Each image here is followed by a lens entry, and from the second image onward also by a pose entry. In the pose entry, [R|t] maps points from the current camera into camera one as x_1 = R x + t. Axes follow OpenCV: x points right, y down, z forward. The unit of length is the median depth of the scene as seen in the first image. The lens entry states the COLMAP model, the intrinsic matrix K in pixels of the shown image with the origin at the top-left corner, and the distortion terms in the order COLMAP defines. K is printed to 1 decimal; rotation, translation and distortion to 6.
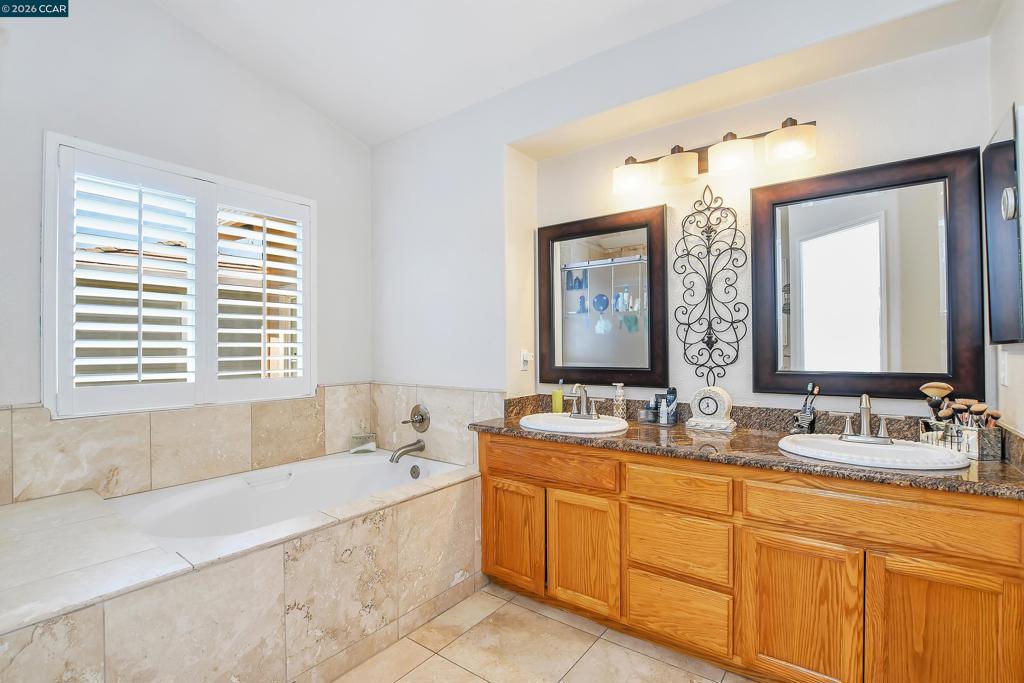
lens RADIAL K [[473.8, 0, 514.7], [0, 473.8, 340.3], [0, 0, 1]] dist [-0.032653, 0.004672]
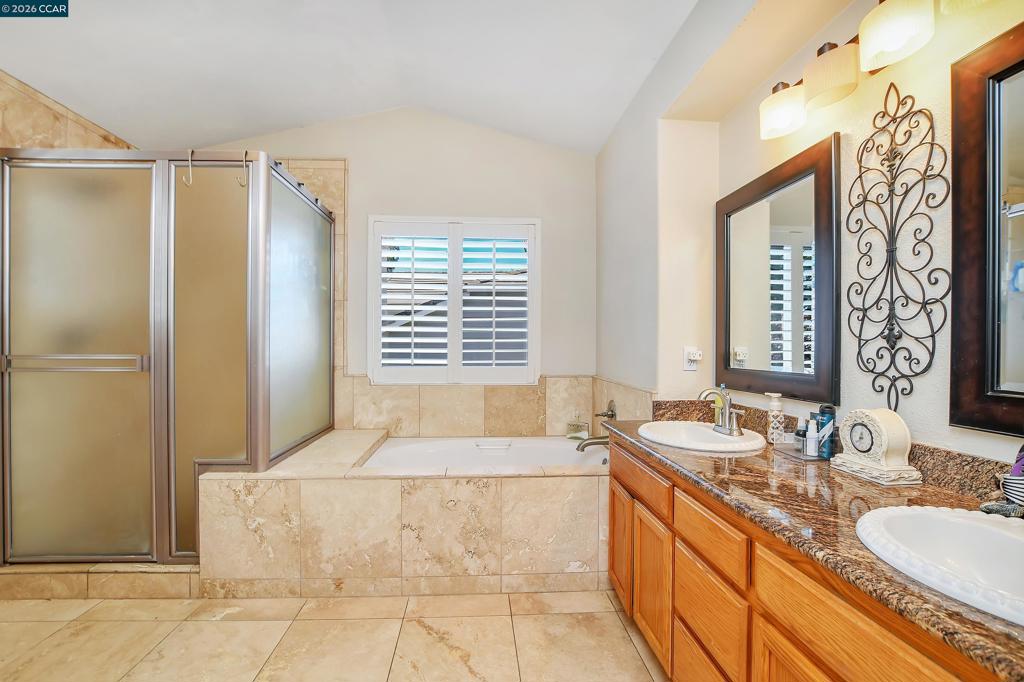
lens RADIAL K [[473.8, 0, 506.8], [0, 473.8, 345.8], [0, 0, 1]] dist [-0.032653, 0.004672]
pose [[0.644059, 0.009033, -0.764923, 0.568863], [0.002452, 0.999901, 0.013872, 0.005445], [0.764972, -0.010810, 0.643973, 0.227481]]
